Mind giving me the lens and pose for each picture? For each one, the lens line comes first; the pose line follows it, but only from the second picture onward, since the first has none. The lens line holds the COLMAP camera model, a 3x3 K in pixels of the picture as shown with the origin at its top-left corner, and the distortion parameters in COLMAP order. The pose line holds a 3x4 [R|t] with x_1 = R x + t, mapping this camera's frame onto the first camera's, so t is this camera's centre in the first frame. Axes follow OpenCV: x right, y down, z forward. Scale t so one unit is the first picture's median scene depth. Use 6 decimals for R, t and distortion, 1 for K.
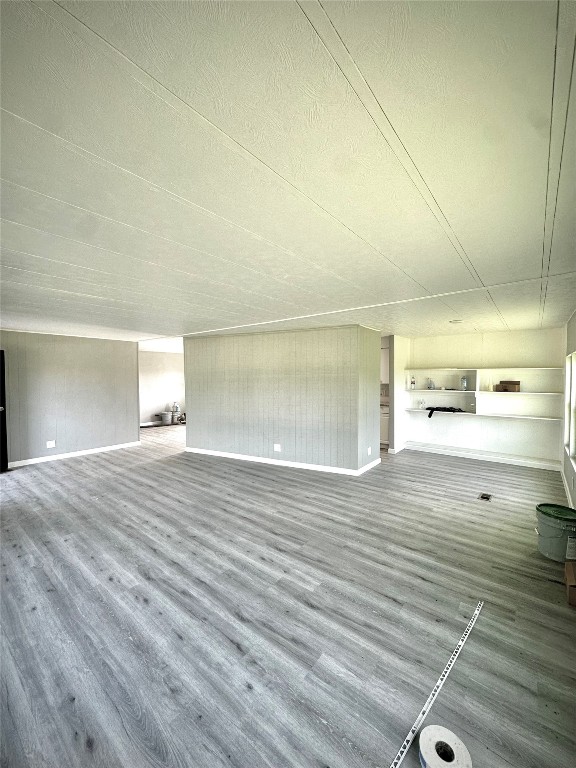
lens RADIAL K [[306.0, 0, 287.2], [0, 306.0, 383.8], [0, 0, 1]] dist [-0.003415, 0.000501]
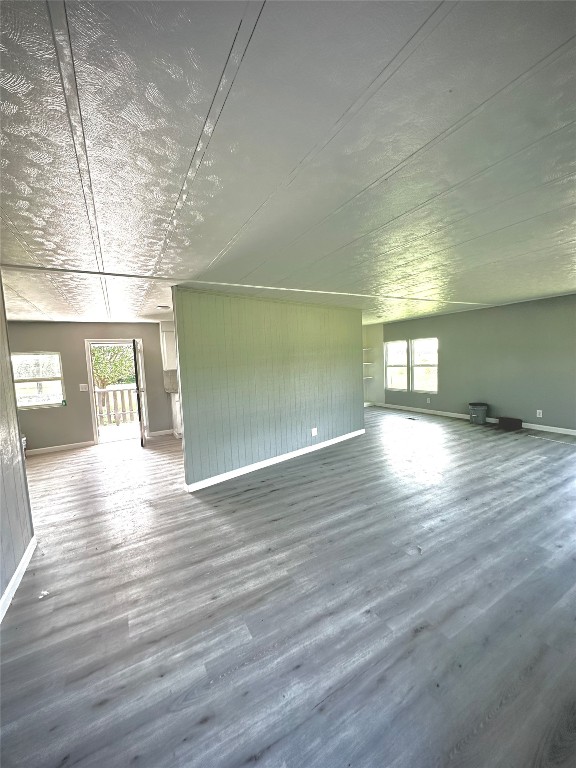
lens RADIAL K [[306.0, 0, 288.4], [0, 306.0, 386.3], [0, 0, 1]] dist [-0.003415, 0.000501]
pose [[0.369267, -0.099520, 0.923979, -1.254284], [0.072947, 0.994286, 0.077939, -0.007331], [-0.926456, 0.038621, 0.374416, 1.005383]]
